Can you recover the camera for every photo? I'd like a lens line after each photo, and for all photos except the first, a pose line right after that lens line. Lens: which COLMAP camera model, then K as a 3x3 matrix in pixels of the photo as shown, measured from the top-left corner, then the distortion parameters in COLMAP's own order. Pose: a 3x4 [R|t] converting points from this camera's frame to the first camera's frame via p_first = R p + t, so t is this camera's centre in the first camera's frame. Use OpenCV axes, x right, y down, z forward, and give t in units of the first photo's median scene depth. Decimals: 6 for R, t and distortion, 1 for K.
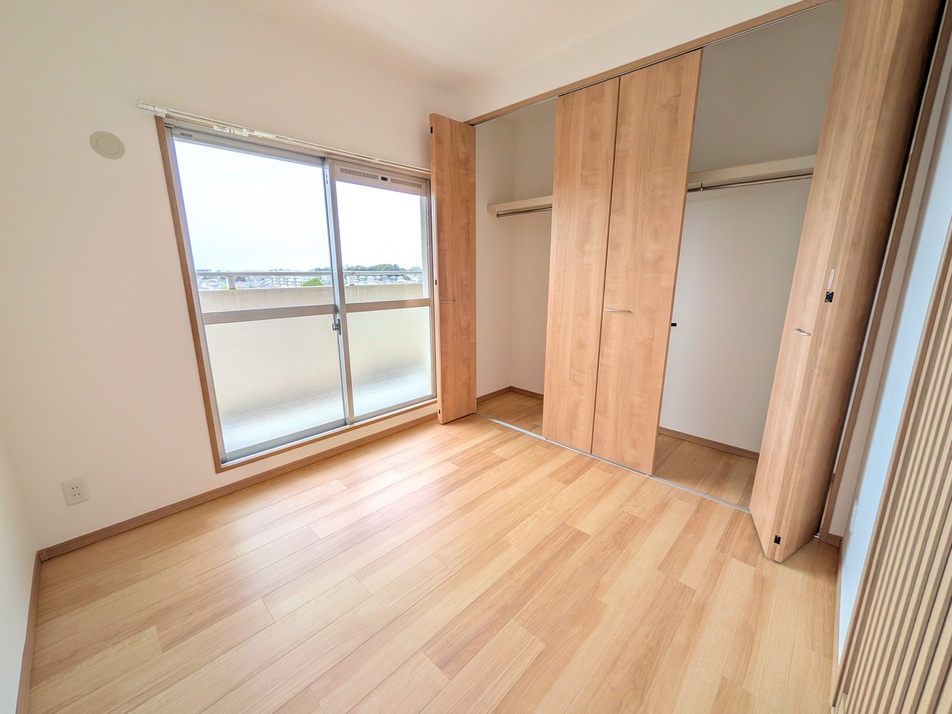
lens RADIAL K [[380.1, 0, 479.7], [0, 380.1, 357.3], [0, 0, 1]] dist [0.000294, 0.000947]
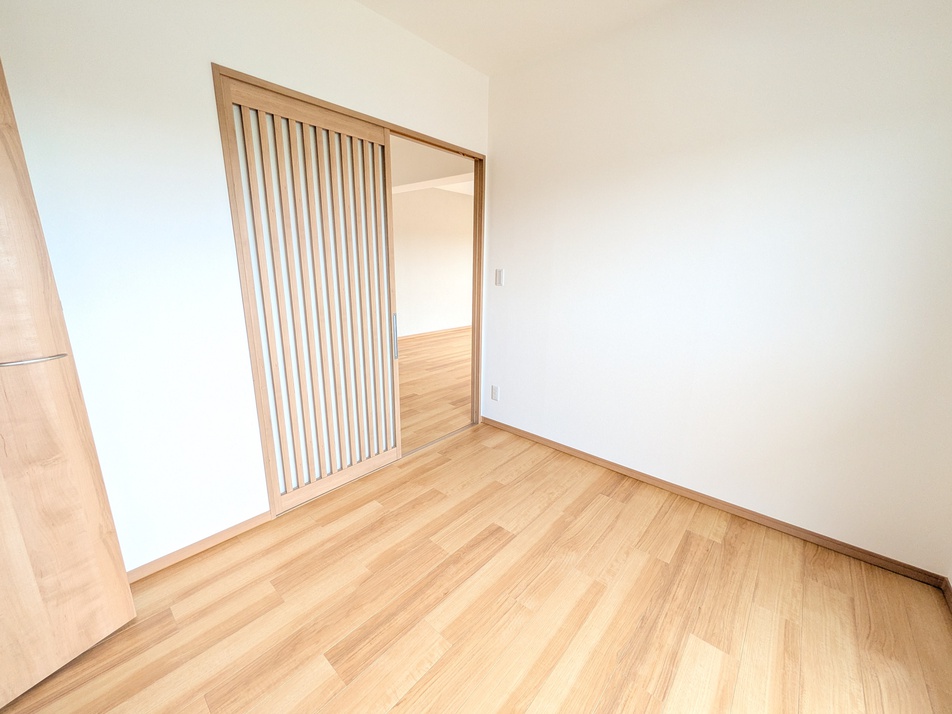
lens RADIAL K [[380.1, 0, 481.0], [0, 380.1, 363.0], [0, 0, 1]] dist [0.000294, 0.000947]
pose [[-0.998803, 0.002579, -0.048849, 0.049813], [-0.019858, 0.891246, 0.453085, -0.470093], [0.044705, 0.453512, -0.890128, 1.974229]]
